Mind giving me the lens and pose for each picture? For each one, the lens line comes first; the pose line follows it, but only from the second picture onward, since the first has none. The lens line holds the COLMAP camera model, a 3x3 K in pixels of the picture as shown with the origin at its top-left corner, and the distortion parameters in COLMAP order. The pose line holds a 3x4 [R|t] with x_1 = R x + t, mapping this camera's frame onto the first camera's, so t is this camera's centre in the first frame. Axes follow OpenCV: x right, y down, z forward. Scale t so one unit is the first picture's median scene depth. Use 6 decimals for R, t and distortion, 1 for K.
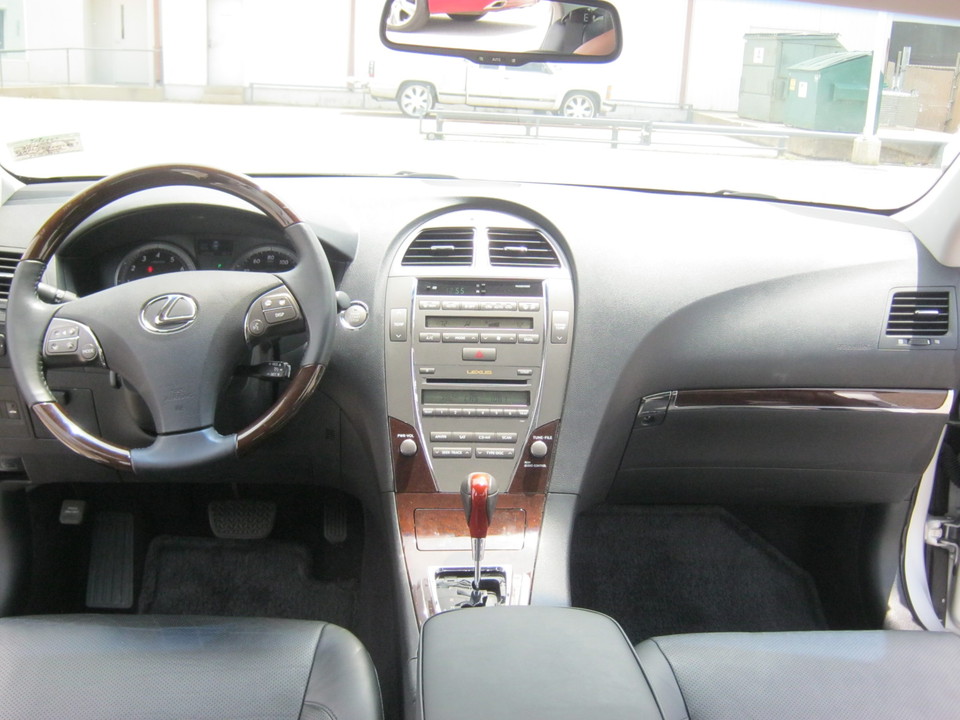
lens RADIAL K [[1087.2, 0, 486.3], [0, 1087.2, 357.2], [0, 0, 1]] dist [-0.084768, 0.000000]
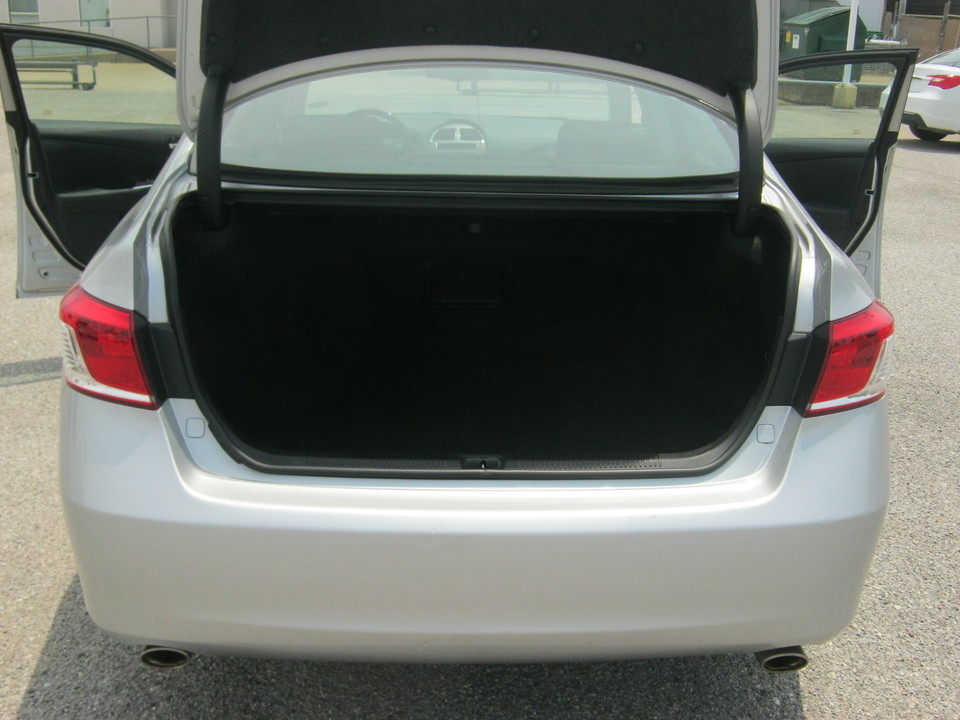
lens RADIAL K [[1087.2, 0, 477.4], [0, 1087.2, 365.2], [0, 0, 1]] dist [-0.084768, 0.000000]
pose [[0.998789, -0.007444, -0.048641, 0.211425], [0.009932, 0.998644, 0.051097, 0.432123], [0.048195, -0.051518, 0.997508, -2.307485]]
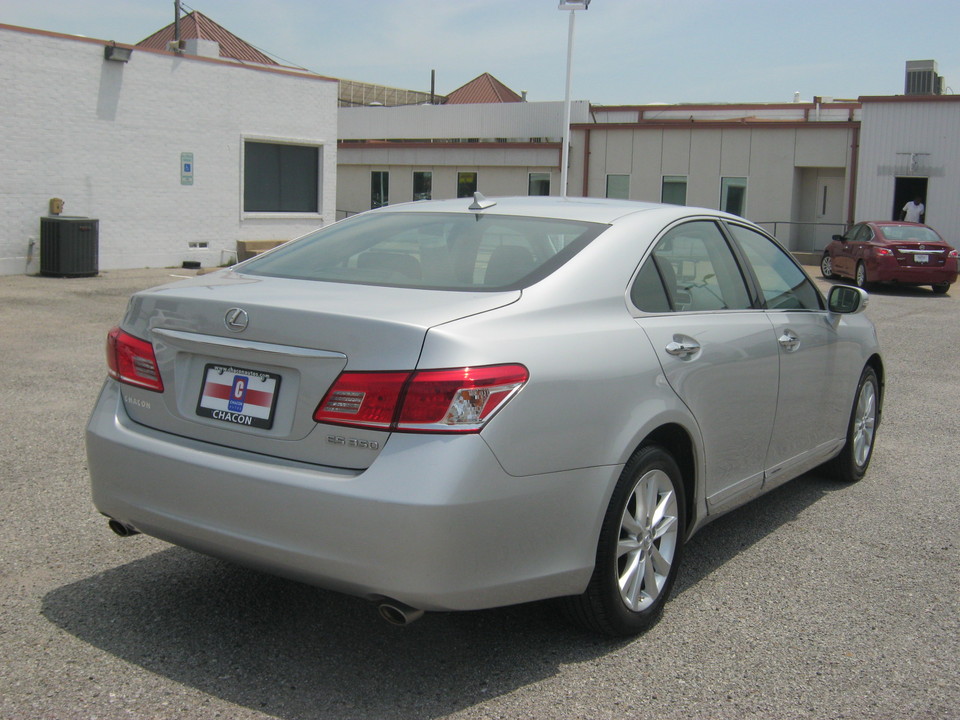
lens RADIAL K [[1087.2, 0, 477.4], [0, 1087.2, 359.6], [0, 0, 1]] dist [-0.084768, 0.000000]
pose [[0.775214, 0.063863, -0.628463, 2.181283], [-0.156996, 0.983139, -0.093752, 0.628224], [0.611879, 0.171344, 0.772169, -2.453349]]
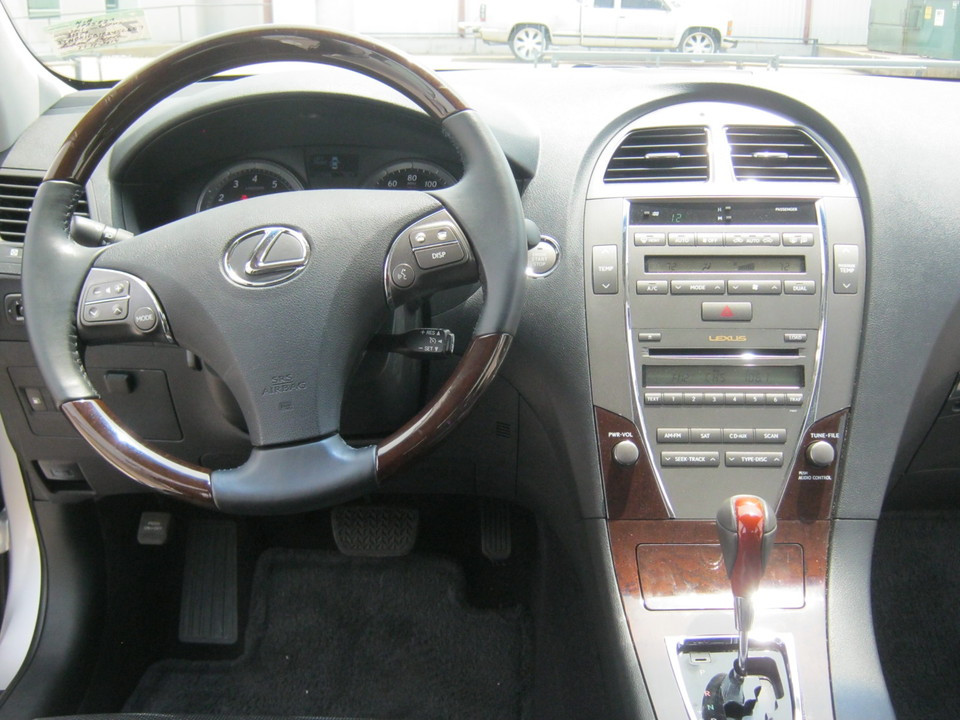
lens RADIAL K [[1087.2, 0, 483.1], [0, 1087.2, 365.3], [0, 0, 1]] dist [-0.084768, 0.000000]
pose [[0.994192, -0.010196, -0.107138, -0.084430], [0.015853, 0.998517, 0.052085, -0.006711], [0.106448, -0.053481, 0.992879, 0.319628]]
